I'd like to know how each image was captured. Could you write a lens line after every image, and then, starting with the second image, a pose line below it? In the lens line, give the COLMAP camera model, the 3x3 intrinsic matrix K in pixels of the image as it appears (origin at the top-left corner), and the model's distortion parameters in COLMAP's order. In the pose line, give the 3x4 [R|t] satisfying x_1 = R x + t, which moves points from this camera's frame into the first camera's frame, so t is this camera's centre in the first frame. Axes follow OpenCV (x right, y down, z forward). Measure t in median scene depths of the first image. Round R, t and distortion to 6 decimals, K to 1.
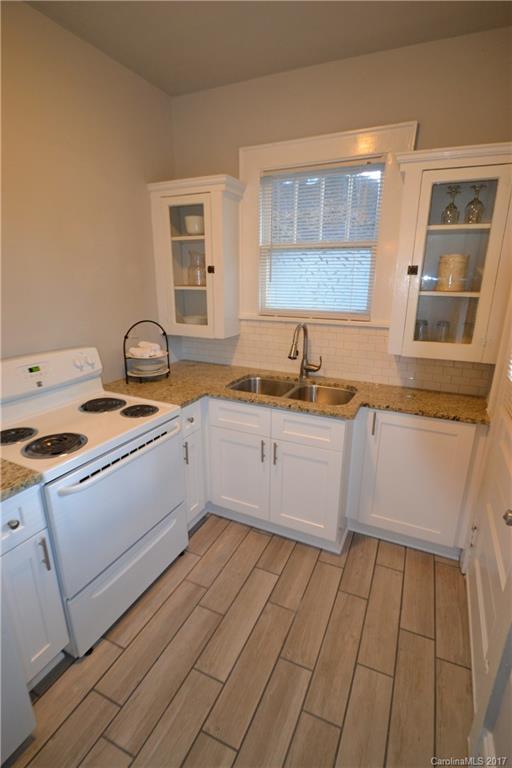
lens RADIAL K [[360.5, 0, 267.5], [0, 360.5, 384.6], [0, 0, 1]] dist [0.000439, -0.009231]
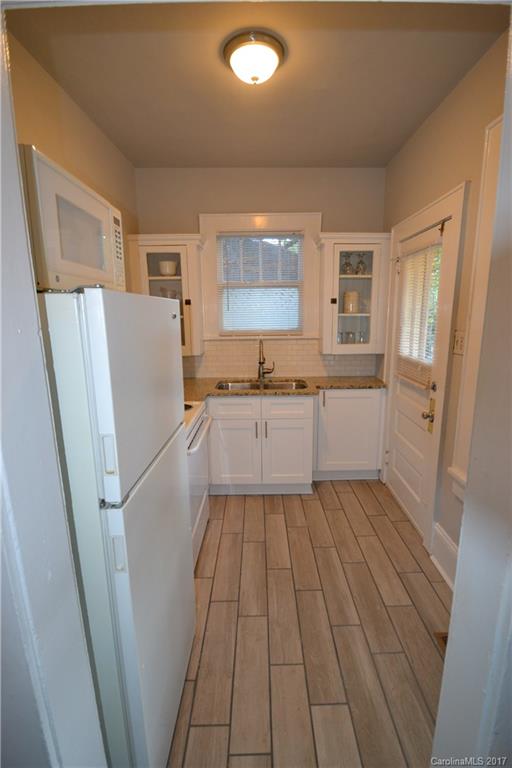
lens RADIAL K [[360.5, 0, 267.5], [0, 360.5, 384.6], [0, 0, 1]] dist [0.000439, -0.009231]
pose [[0.903563, -0.105117, 0.415361, -0.538768], [0.139077, 0.988901, -0.052280, 0.092194], [-0.405255, 0.105005, 0.908153, -0.297099]]
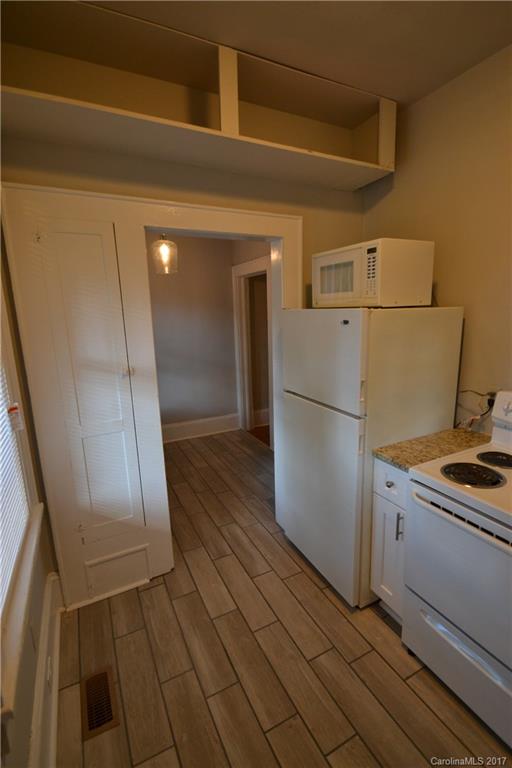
lens RADIAL K [[360.5, 0, 267.5], [0, 360.5, 384.6], [0, 0, 1]] dist [0.000439, -0.009231]
pose [[-0.614747, 0.162777, -0.771745, 0.356947], [-0.203053, 0.912828, 0.354280, -0.216512], [0.762139, 0.374498, -0.528106, 0.714193]]
